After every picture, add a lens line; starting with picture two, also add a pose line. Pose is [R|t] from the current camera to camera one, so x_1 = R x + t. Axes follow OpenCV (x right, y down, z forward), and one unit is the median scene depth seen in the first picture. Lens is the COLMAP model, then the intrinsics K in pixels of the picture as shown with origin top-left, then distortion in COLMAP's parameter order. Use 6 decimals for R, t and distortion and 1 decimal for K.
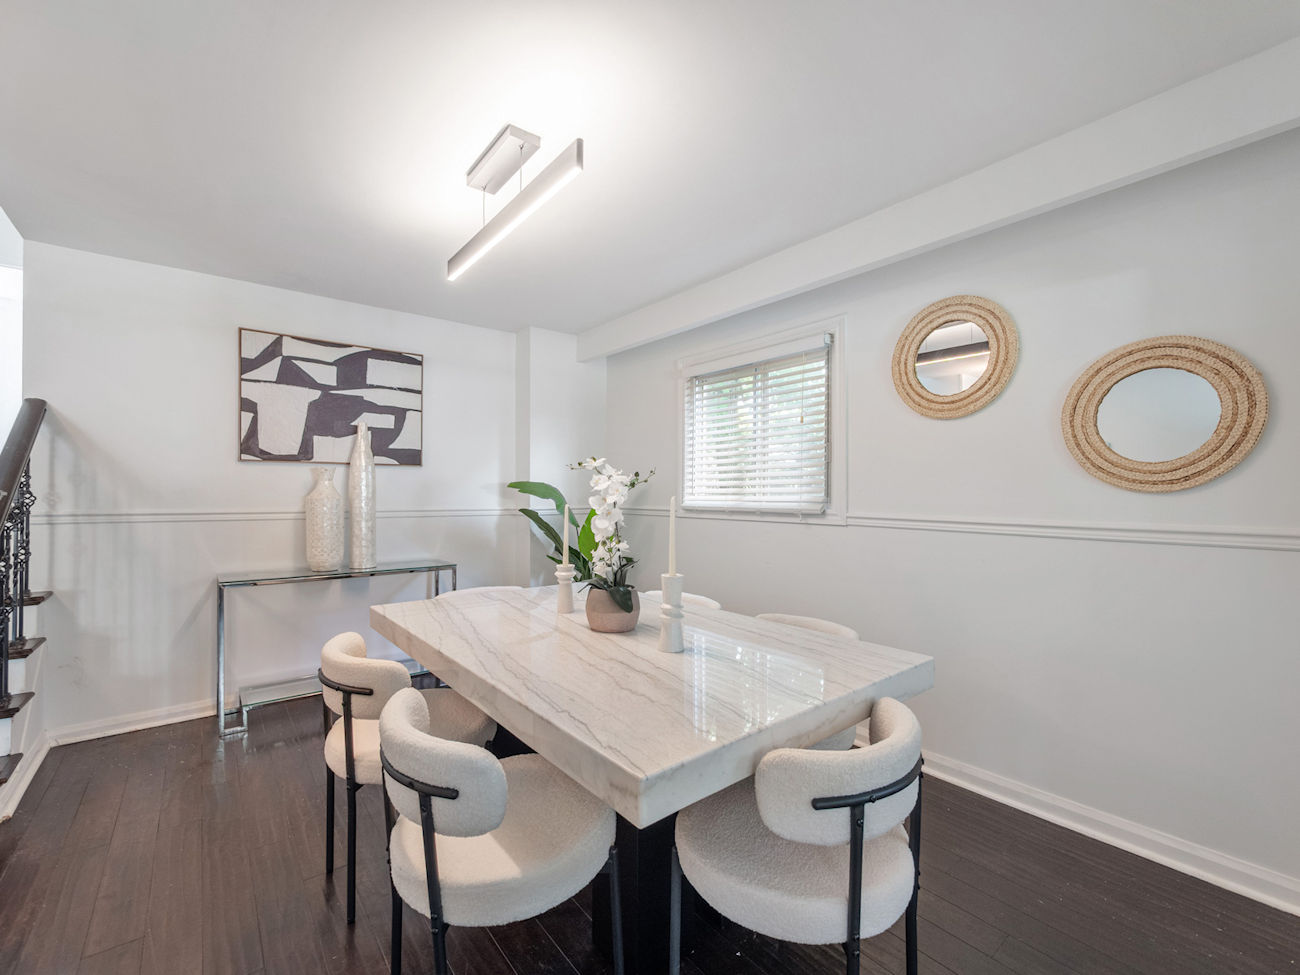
lens RADIAL K [[555.7, 0, 643.8], [0, 555.7, 489.8], [0, 0, 1]] dist [-0.003279, -0.000099]
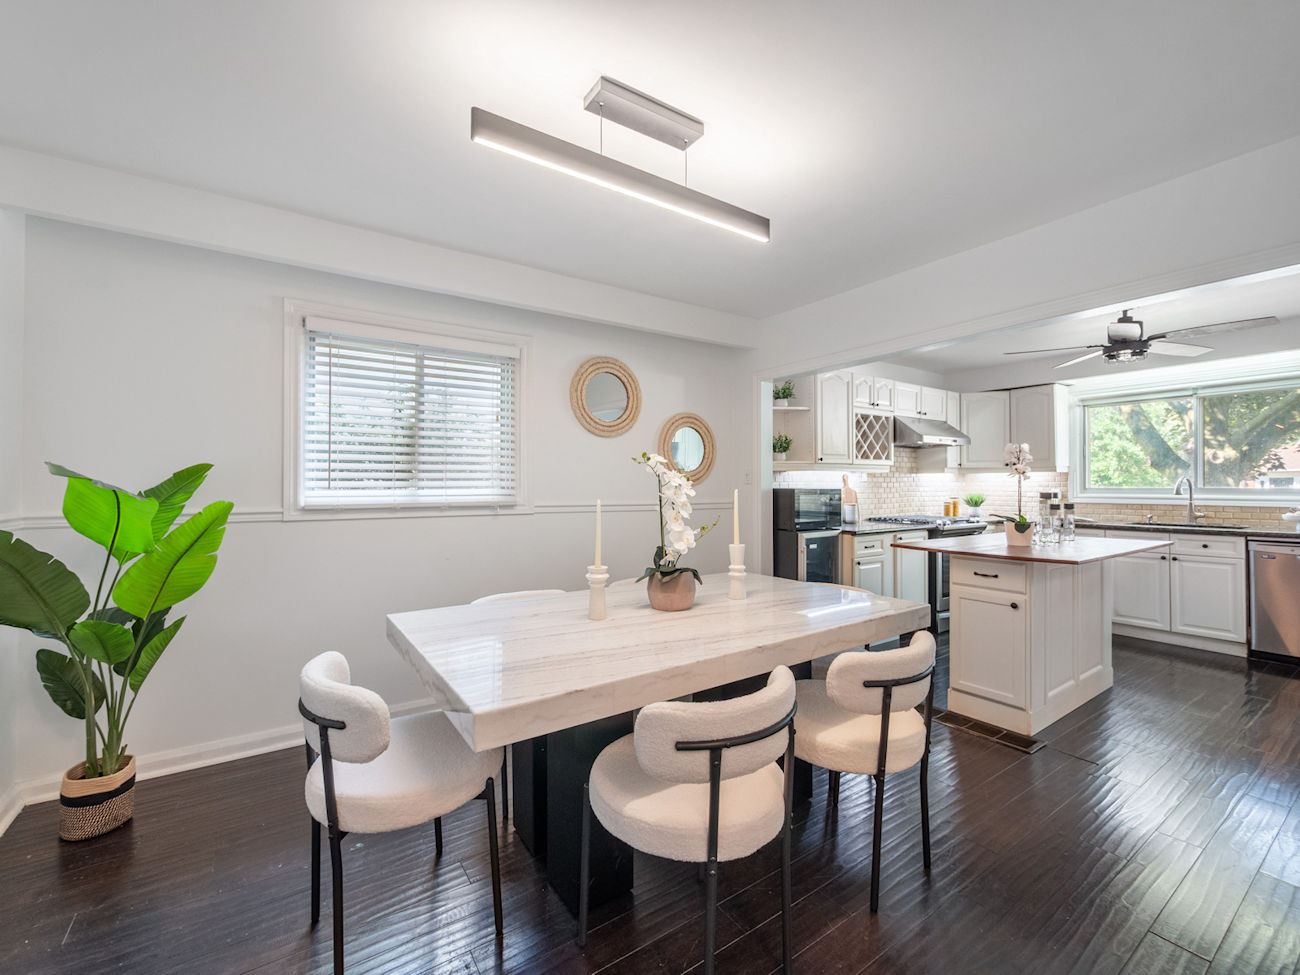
lens RADIAL K [[549.1, 0, 644.9], [0, 549.1, 479.4], [0, 0, 1]] dist [-0.005796, 0.000175]
pose [[0.083958, 0.014567, 0.996363, -0.707461], [-0.001637, 0.999894, -0.014481, 0.006640], [-0.996468, -0.000416, 0.083973, 0.590158]]
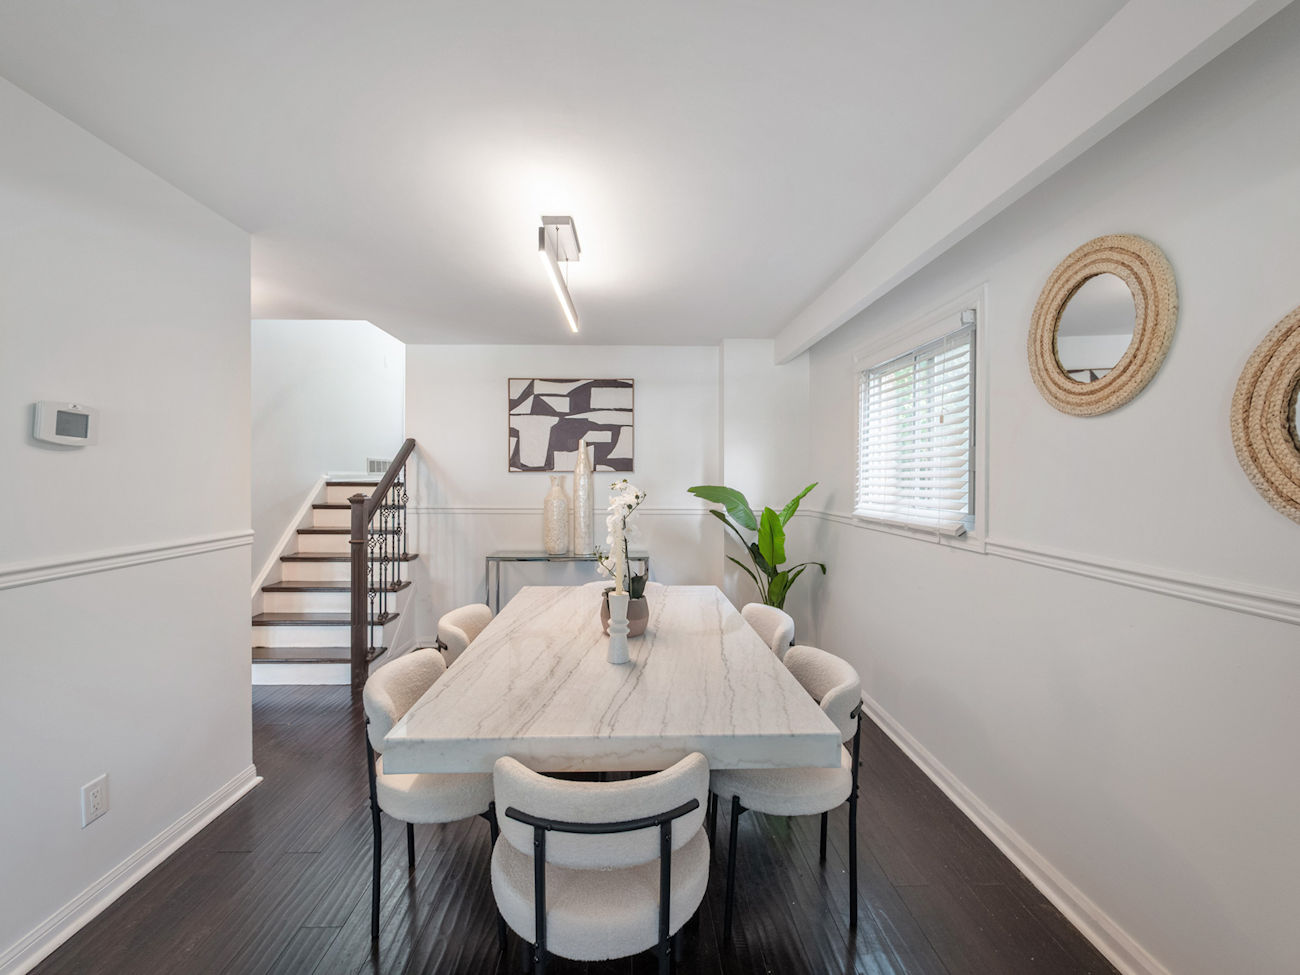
lens RADIAL K [[549.1, 0, 644.9], [0, 549.1, 479.4], [0, 0, 1]] dist [-0.005796, 0.000175]
pose [[0.797561, 0.001415, -0.603236, 0.397942], [0.004502, 0.999955, 0.008297, -0.043562], [0.603221, -0.009333, 0.797519, 0.086807]]
